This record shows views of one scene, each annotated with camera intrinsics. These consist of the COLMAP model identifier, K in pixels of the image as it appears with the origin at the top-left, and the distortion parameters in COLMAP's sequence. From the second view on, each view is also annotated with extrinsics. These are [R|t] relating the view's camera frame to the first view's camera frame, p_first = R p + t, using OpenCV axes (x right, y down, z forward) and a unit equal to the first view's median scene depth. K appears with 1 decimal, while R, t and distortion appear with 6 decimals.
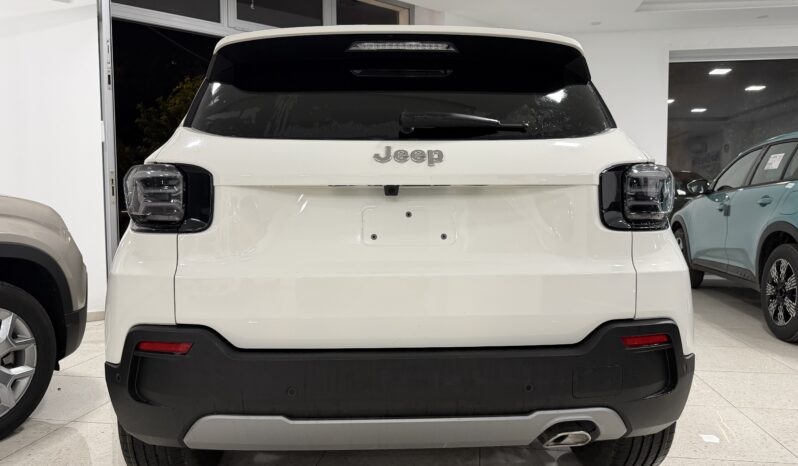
lens RADIAL K [[567.9, 0, 402.2], [0, 567.9, 231.4], [0, 0, 1]] dist [0.011043, -0.009864]
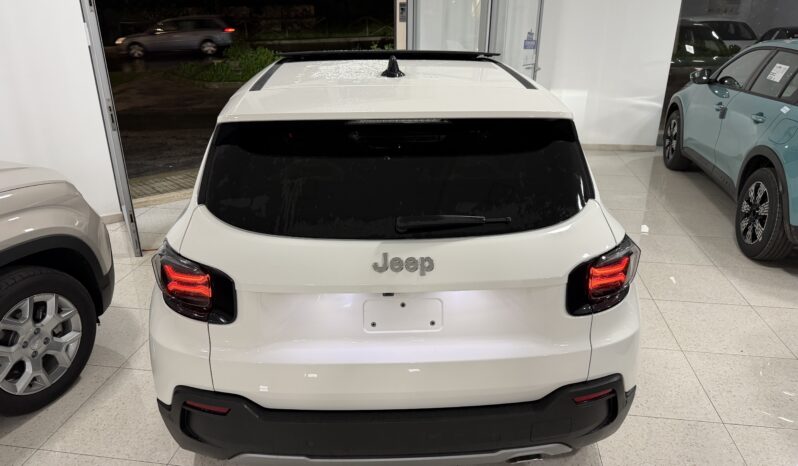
lens RADIAL K [[567.9, 0, 395.9], [0, 567.9, 236.5], [0, 0, 1]] dist [0.011043, -0.009864]
pose [[0.999988, 0.004610, -0.001666, -0.001090], [-0.003857, 0.949784, 0.312883, -0.332252], [0.003025, -0.312872, 0.949790, -0.043965]]
